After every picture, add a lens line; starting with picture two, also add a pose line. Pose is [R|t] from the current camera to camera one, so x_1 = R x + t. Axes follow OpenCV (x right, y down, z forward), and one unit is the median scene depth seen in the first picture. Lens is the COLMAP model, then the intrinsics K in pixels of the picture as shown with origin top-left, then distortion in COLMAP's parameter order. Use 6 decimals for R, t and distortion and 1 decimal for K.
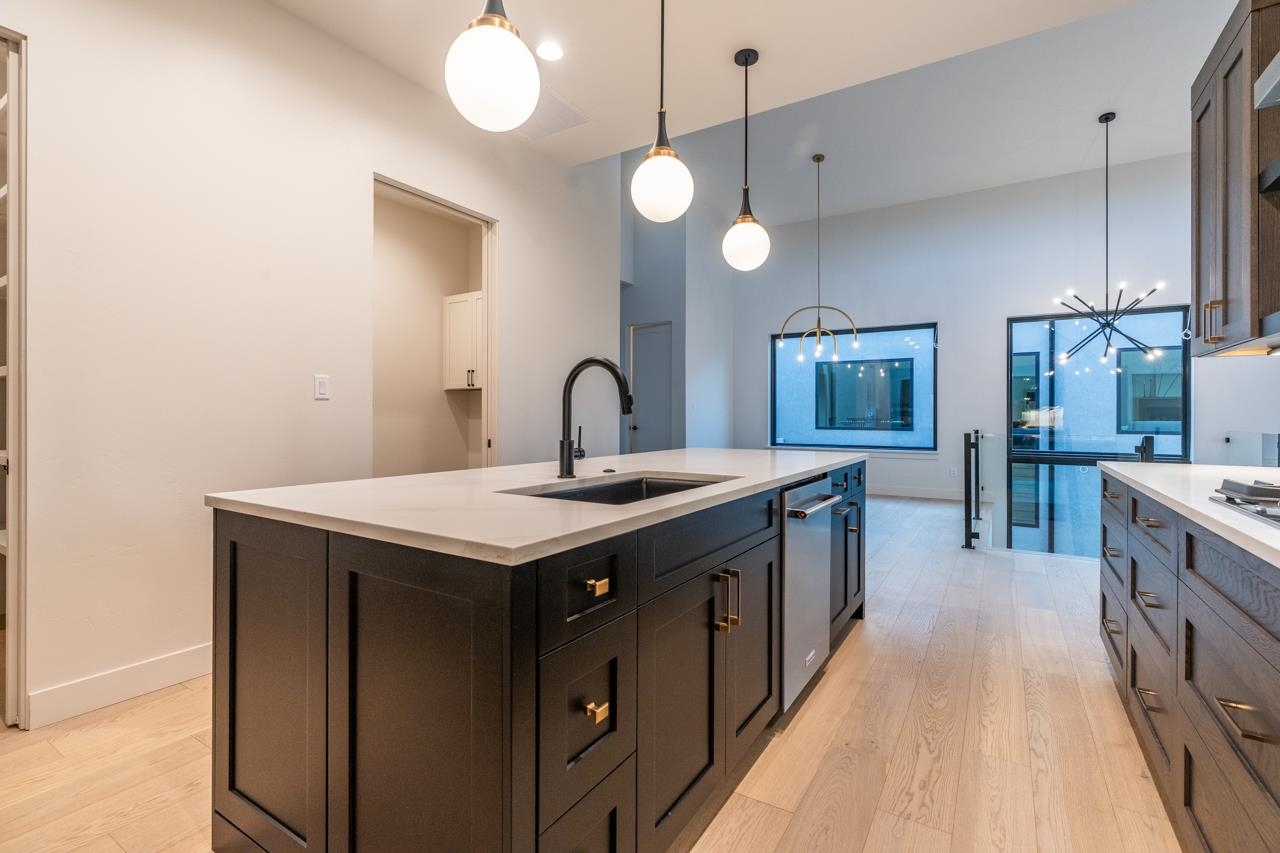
lens RADIAL K [[584.3, 0, 644.4], [0, 584.3, 418.9], [0, 0, 1]] dist [-0.001222, -0.000477]
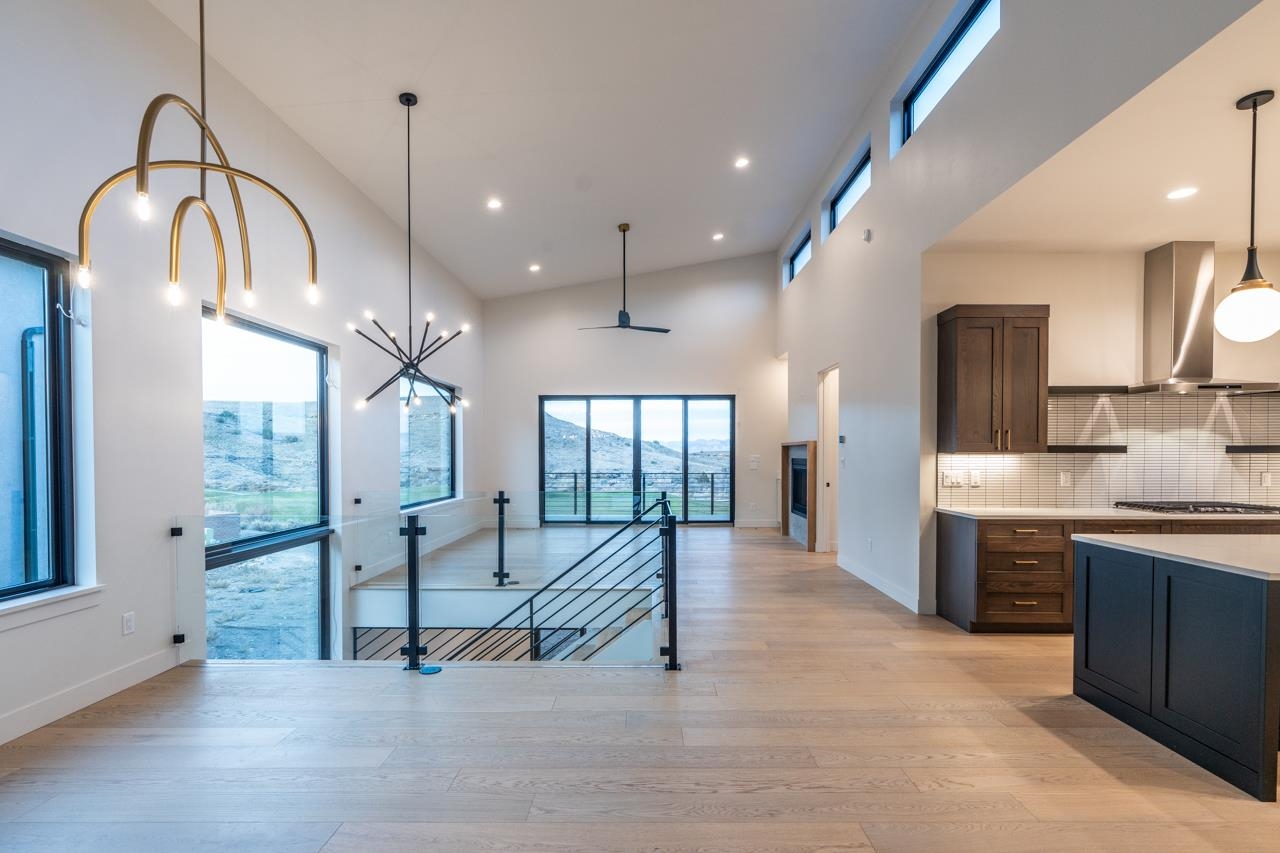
lens RADIAL K [[597.8, 0, 650.4], [0, 597.8, 464.4], [0, 0, 1]] dist [-0.002789, -0.000416]
pose [[-0.524051, -0.018170, 0.851493, -0.062713], [0.001221, 0.999755, 0.022085, -0.044256], [-0.851686, 0.012614, -0.523900, 1.144724]]
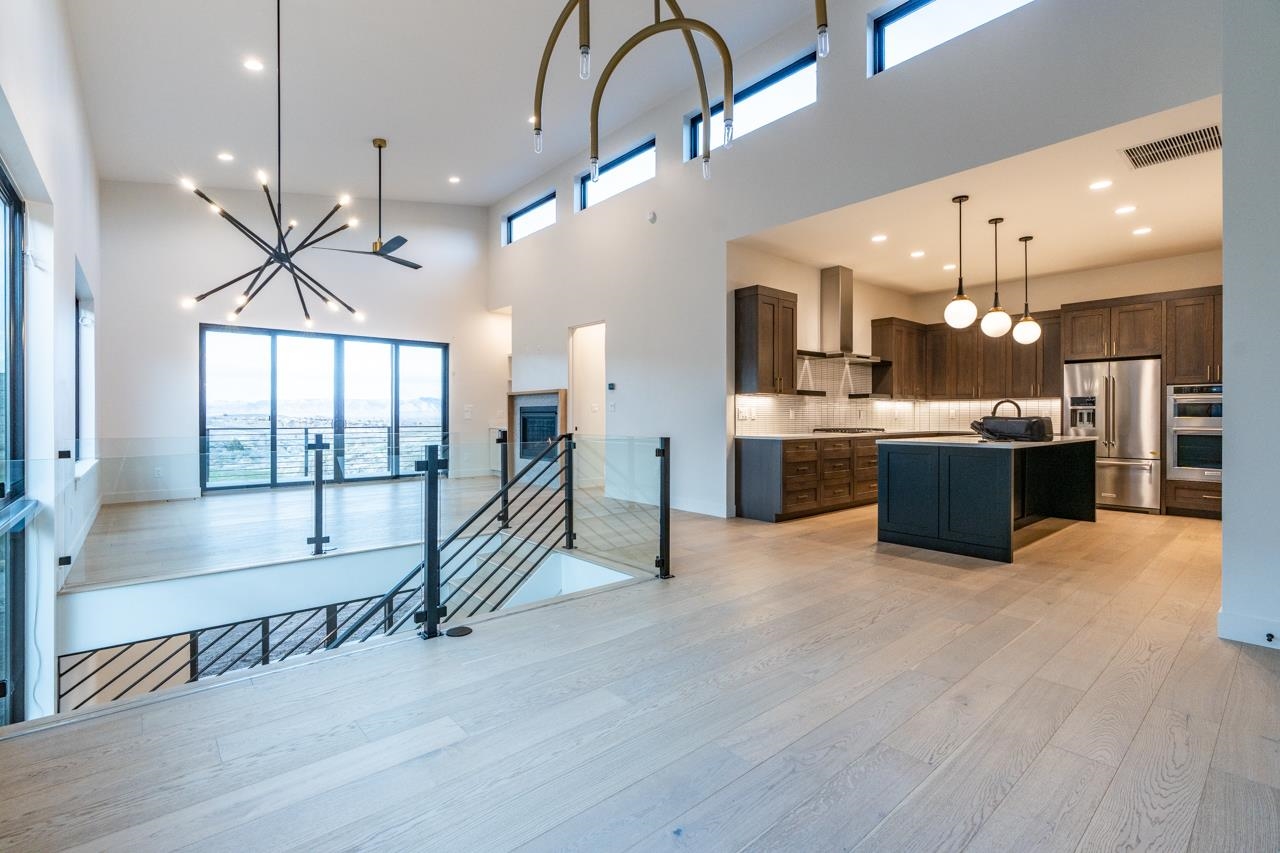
lens RADIAL K [[577.6, 0, 641.4], [0, 577.6, 419.9], [0, 0, 1]] dist [-0.004852, -0.000700]
pose [[-0.954290, -0.002990, 0.298868, 0.277112], [-0.000366, 0.999961, 0.008837, -0.003899], [-0.298883, 0.008324, -0.954254, 1.433792]]
